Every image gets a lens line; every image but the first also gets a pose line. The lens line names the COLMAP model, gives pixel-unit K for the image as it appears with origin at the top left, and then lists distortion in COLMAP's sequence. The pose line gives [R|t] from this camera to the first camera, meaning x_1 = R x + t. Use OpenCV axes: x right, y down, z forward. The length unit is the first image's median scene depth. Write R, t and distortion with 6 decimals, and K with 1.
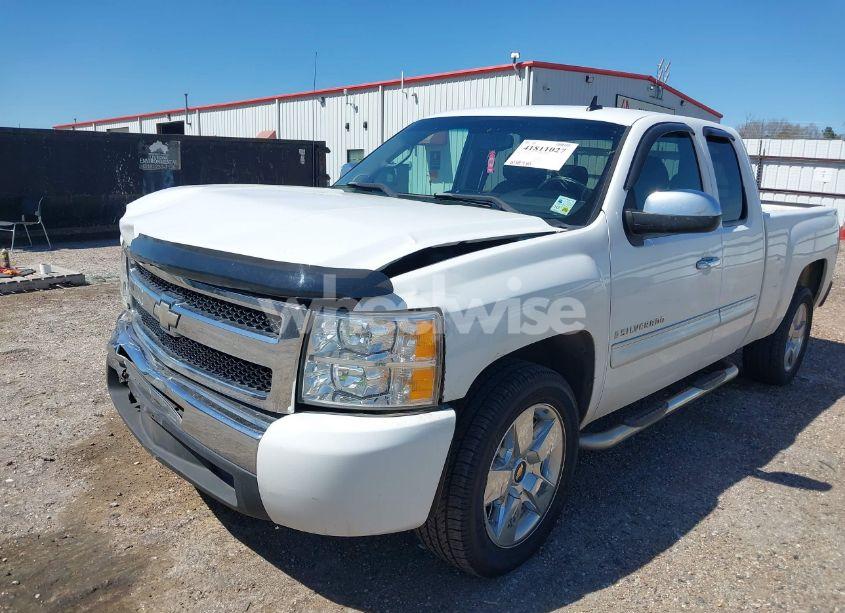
lens RADIAL K [[666.1, 0, 423.5], [0, 666.1, 317.4], [0, 0, 1]] dist [0.021045, -0.014176]
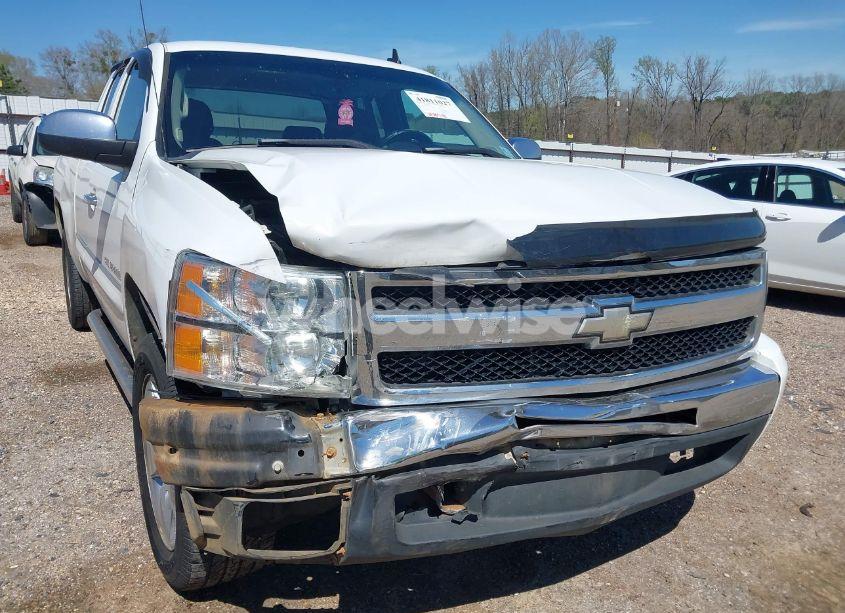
lens RADIAL K [[674.3, 0, 417.1], [0, 674.3, 305.1], [0, 0, 1]] dist [-0.009009, 0.001052]
pose [[0.291612, -0.255203, 0.921864, -0.965862], [0.209357, 0.957414, 0.198818, -0.185431], [-0.933345, 0.135020, 0.332622, 0.815948]]
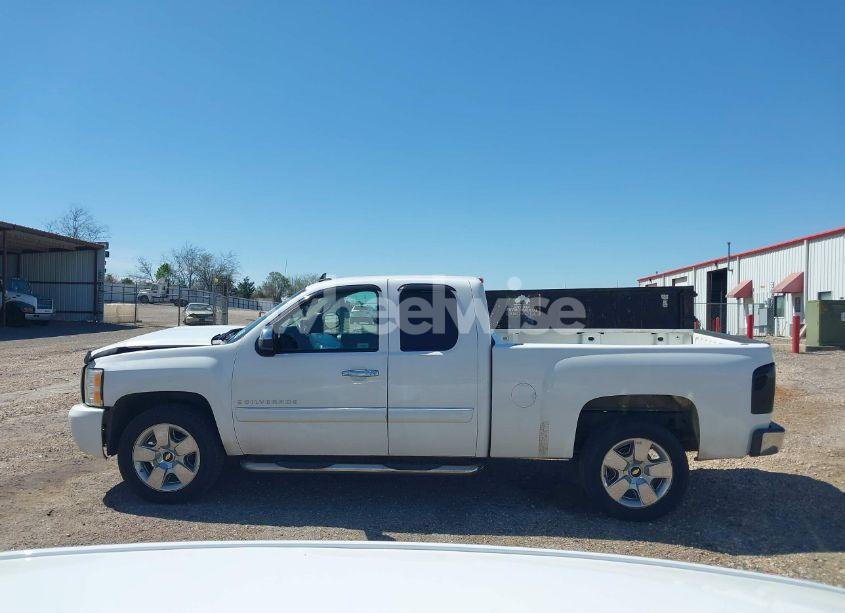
lens RADIAL K [[666.1, 0, 416.5], [0, 666.1, 306.8], [0, 0, 1]] dist [0.021045, -0.014176]
pose [[0.641129, -0.027590, -0.766937, 1.958196], [-0.147648, 0.976249, -0.158548, -0.011460], [0.753096, 0.214886, 0.621828, 0.158164]]
